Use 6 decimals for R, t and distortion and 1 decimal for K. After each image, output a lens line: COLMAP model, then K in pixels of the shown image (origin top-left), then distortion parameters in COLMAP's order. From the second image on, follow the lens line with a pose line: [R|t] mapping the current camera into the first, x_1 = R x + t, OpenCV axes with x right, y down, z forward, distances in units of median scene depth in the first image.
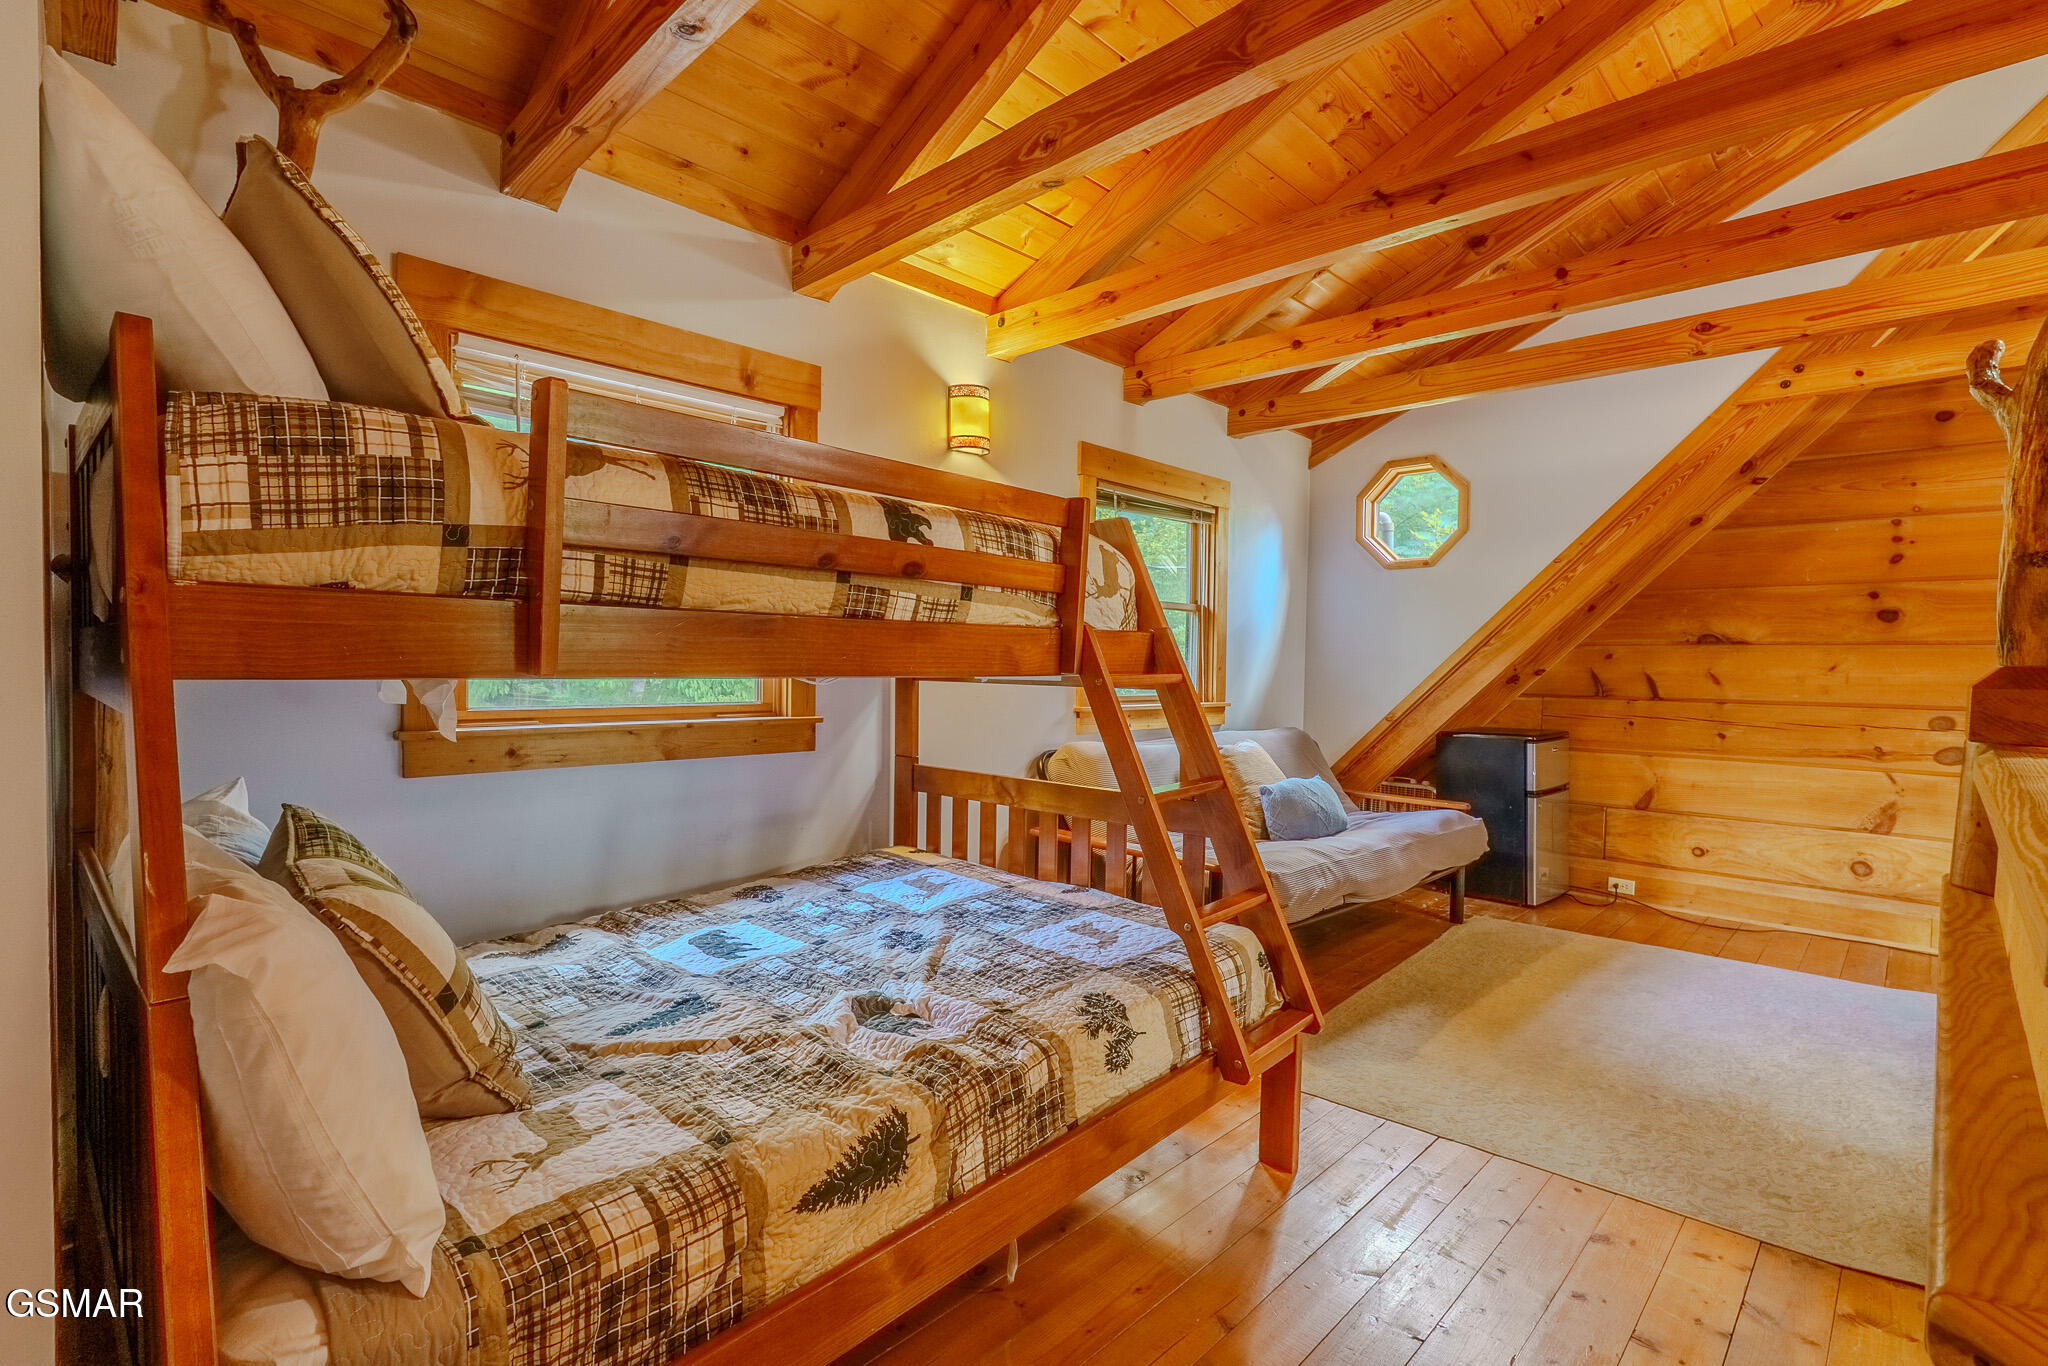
lens RADIAL K [[941.6, 0, 1025.8], [0, 941.6, 681.3], [0, 0, 1]] dist [-0.004615, -0.000605]
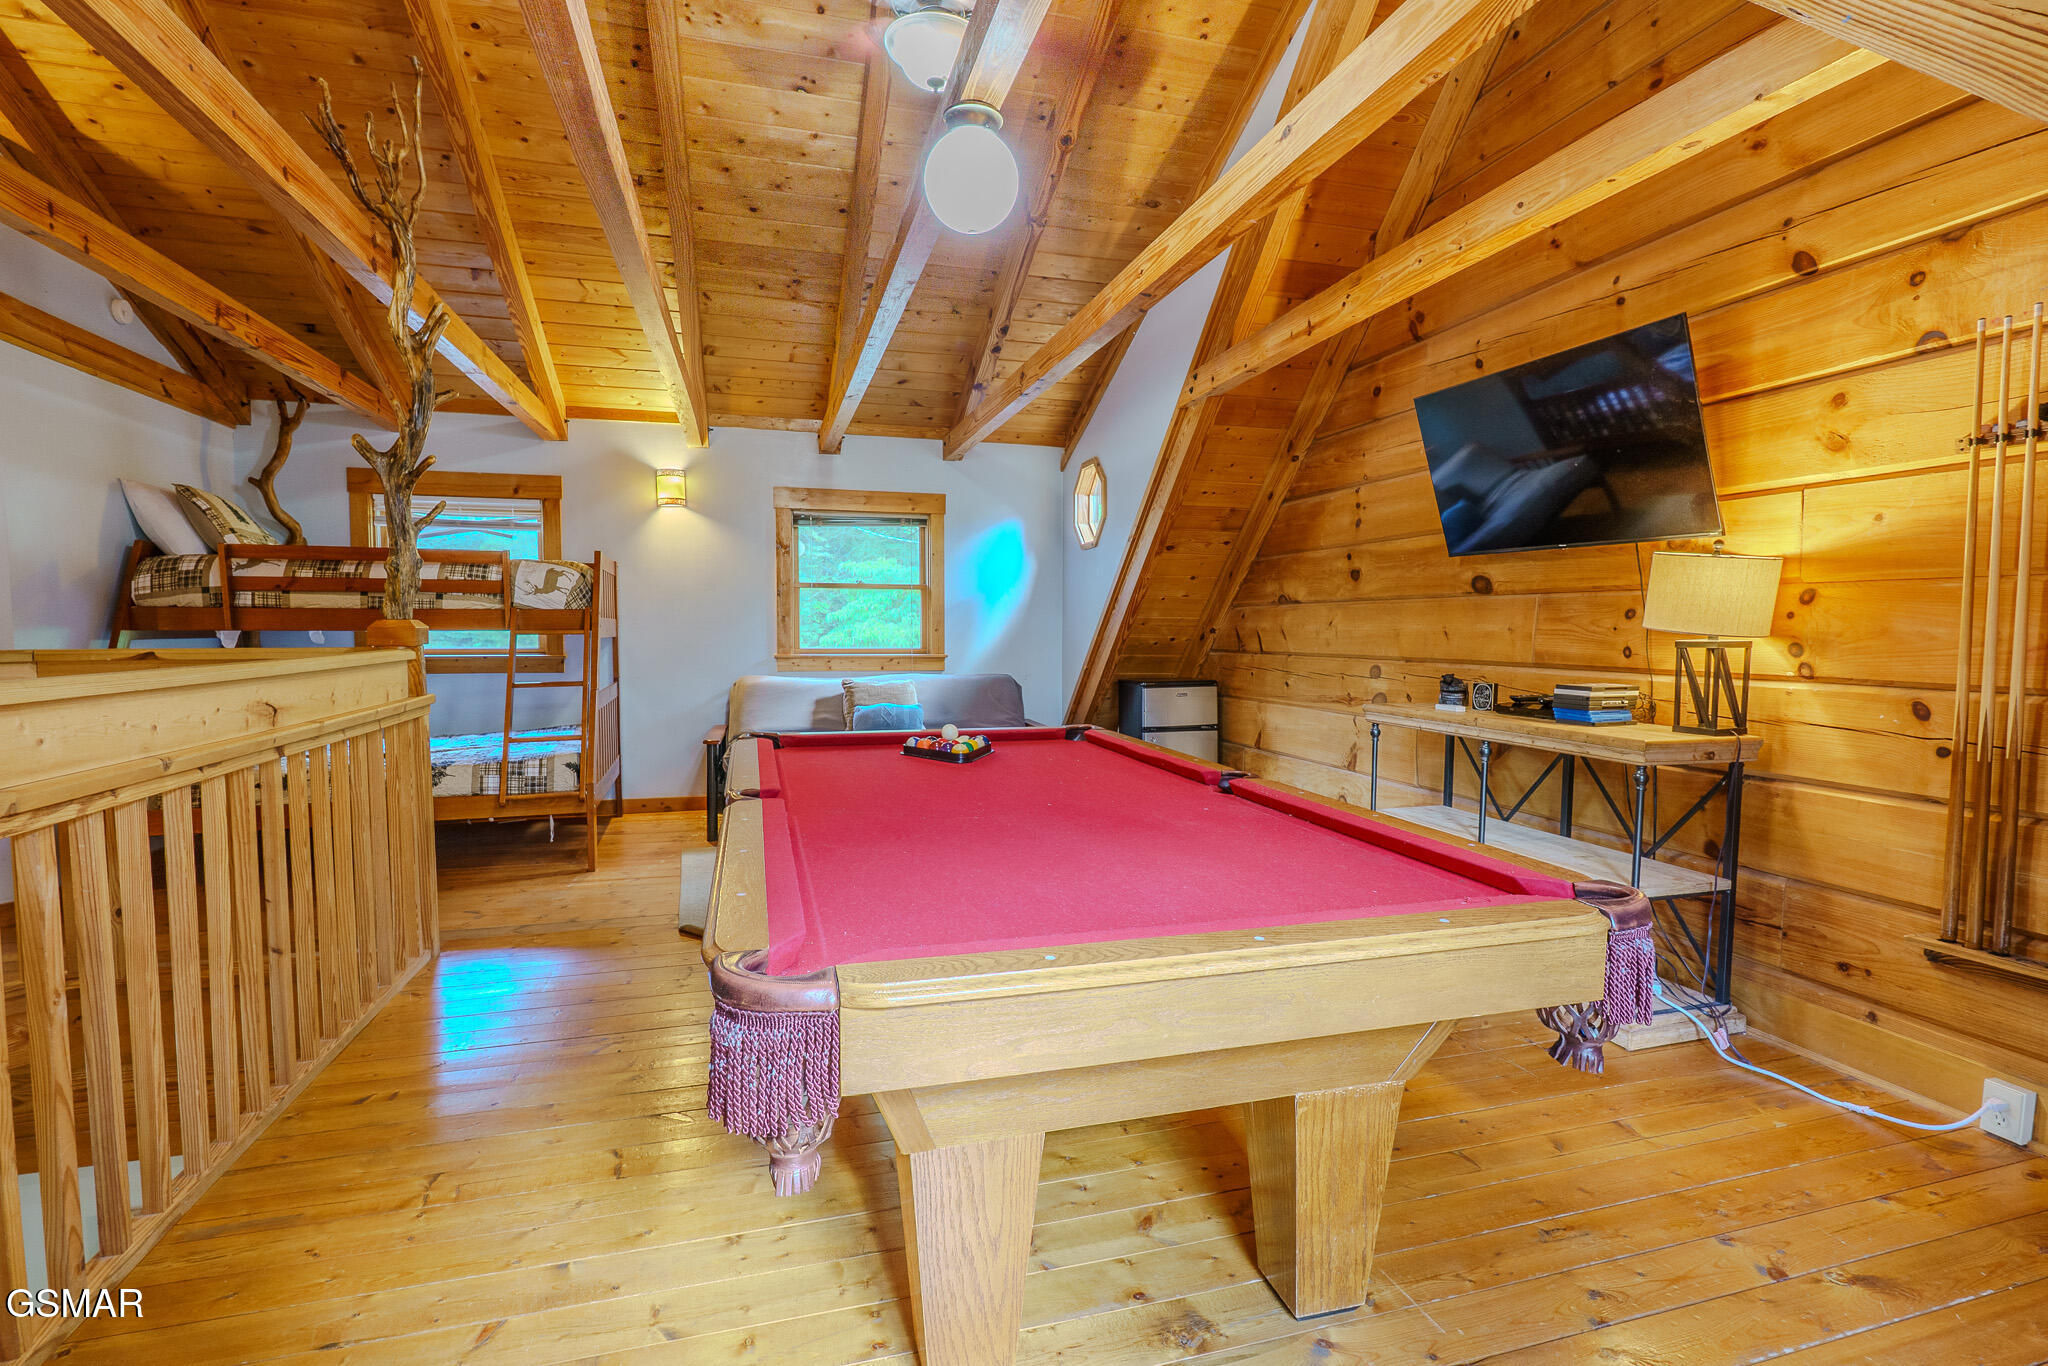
lens RADIAL K [[941.6, 0, 1028.9], [0, 941.6, 681.2], [0, 0, 1]] dist [-0.004615, -0.000605]
pose [[0.870327, 0.015038, -0.492245, 1.125476], [-0.001200, 0.999595, 0.028417, 0.024560], [0.492473, -0.024141, 0.869993, -0.161600]]
